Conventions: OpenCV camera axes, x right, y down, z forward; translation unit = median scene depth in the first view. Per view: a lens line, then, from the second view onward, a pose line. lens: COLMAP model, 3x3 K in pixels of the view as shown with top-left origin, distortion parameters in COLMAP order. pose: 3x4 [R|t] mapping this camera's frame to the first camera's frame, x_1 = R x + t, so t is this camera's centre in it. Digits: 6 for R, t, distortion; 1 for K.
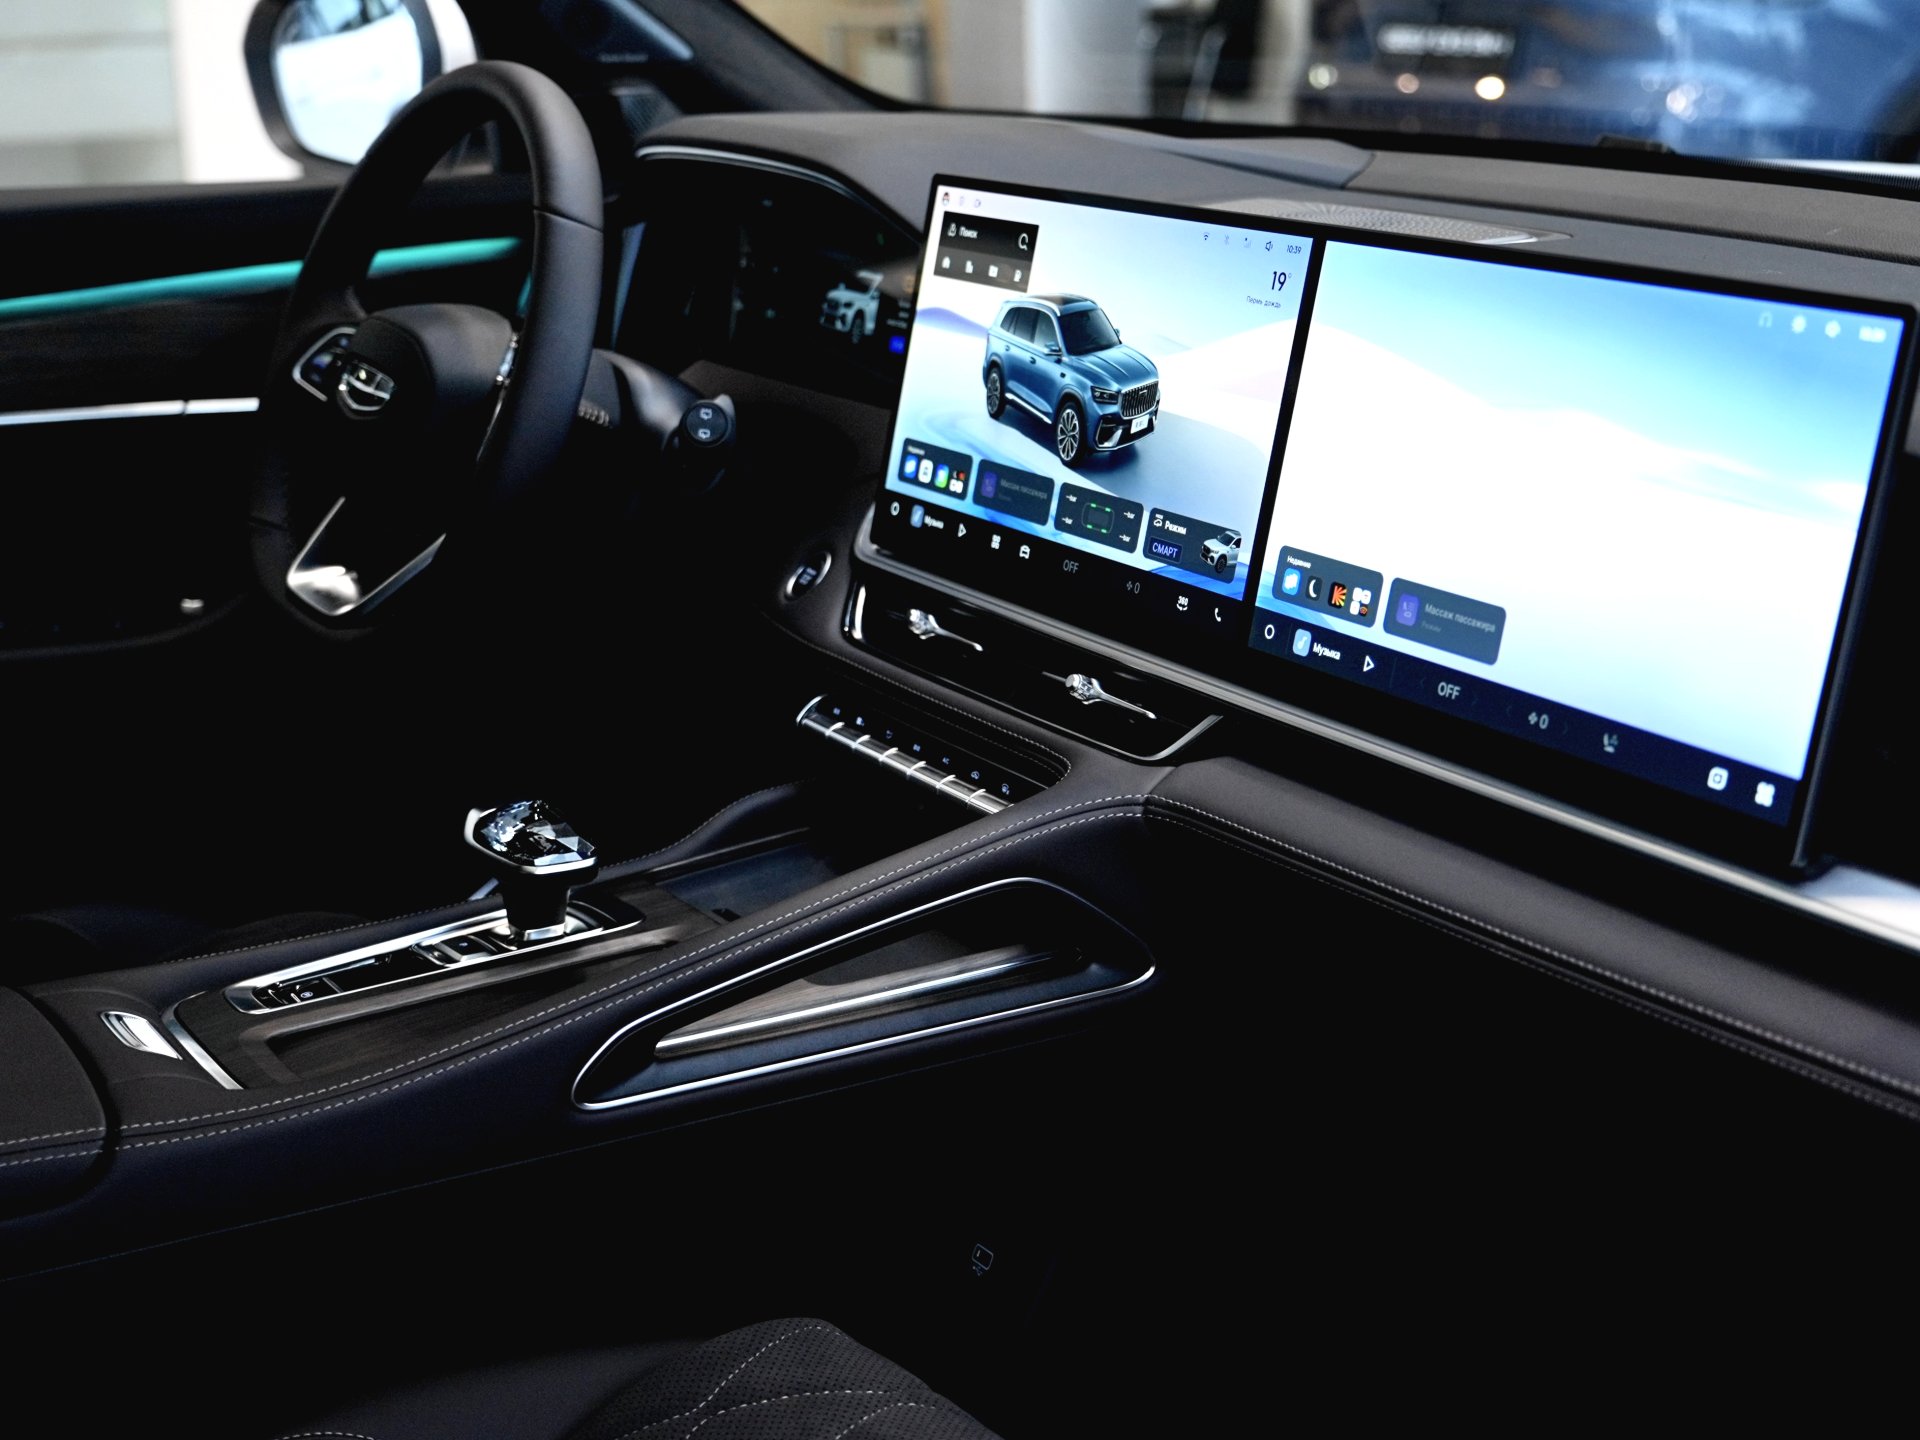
lens RADIAL K [[2782.2, 0, 959.0], [0, 2782.2, 724.6], [0, 0, 1]] dist [-0.024937, 0.000000]
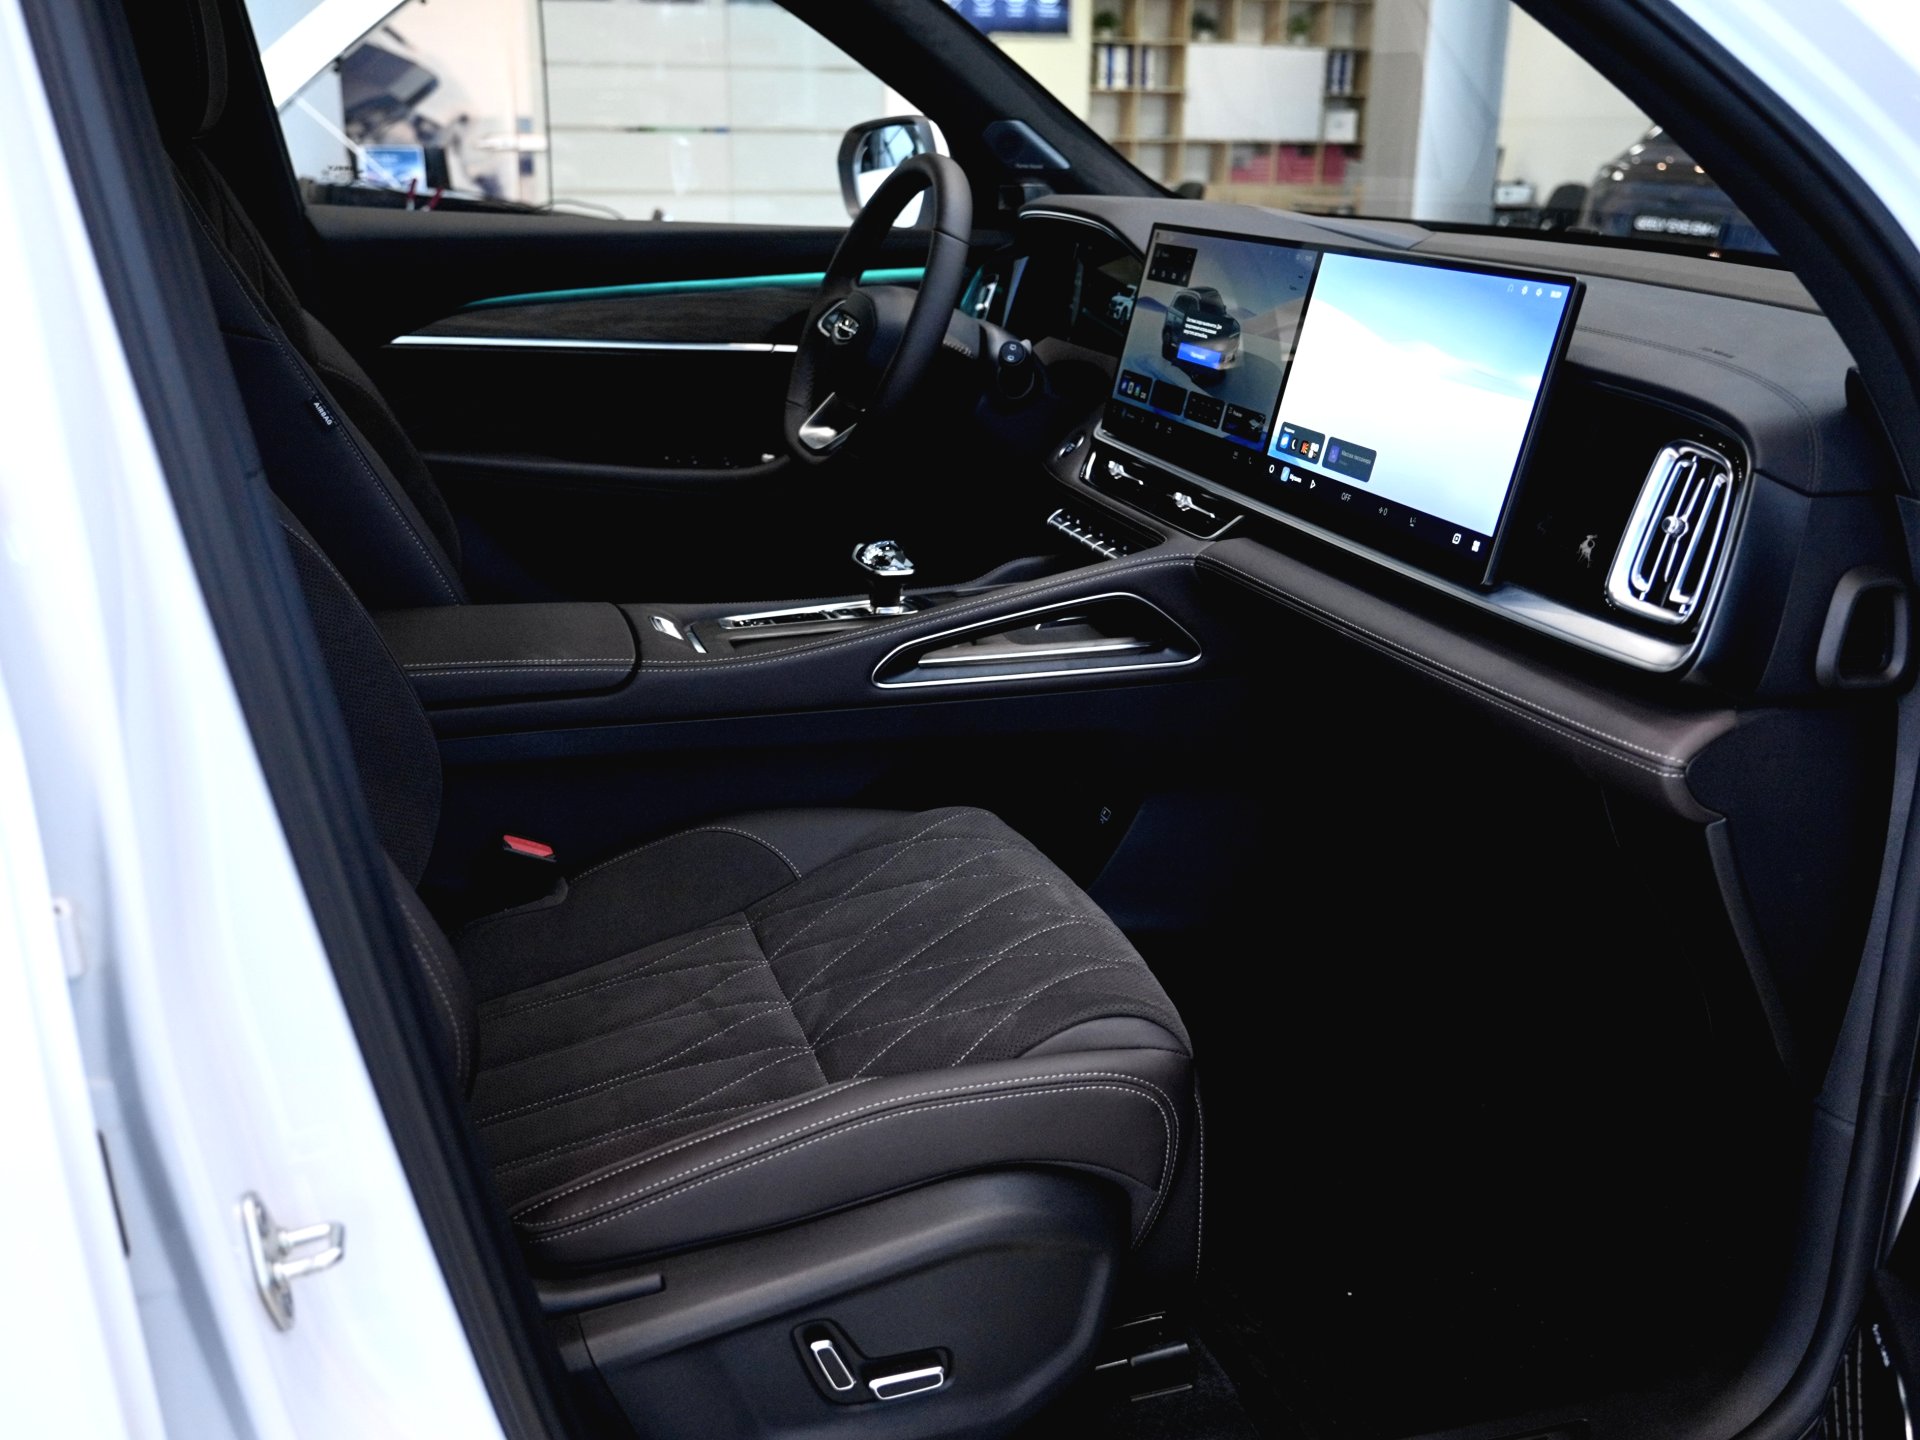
lens RADIAL K [[1739.8, 0, 962.8], [0, 1739.8, 712.3], [0, 0, 1]] dist [-0.020738, 0.000000]
pose [[0.972227, 0.106120, -0.208600, 0.154869], [-0.097976, 0.993981, 0.049024, 0.081355], [0.212547, -0.027224, 0.976772, -0.142932]]
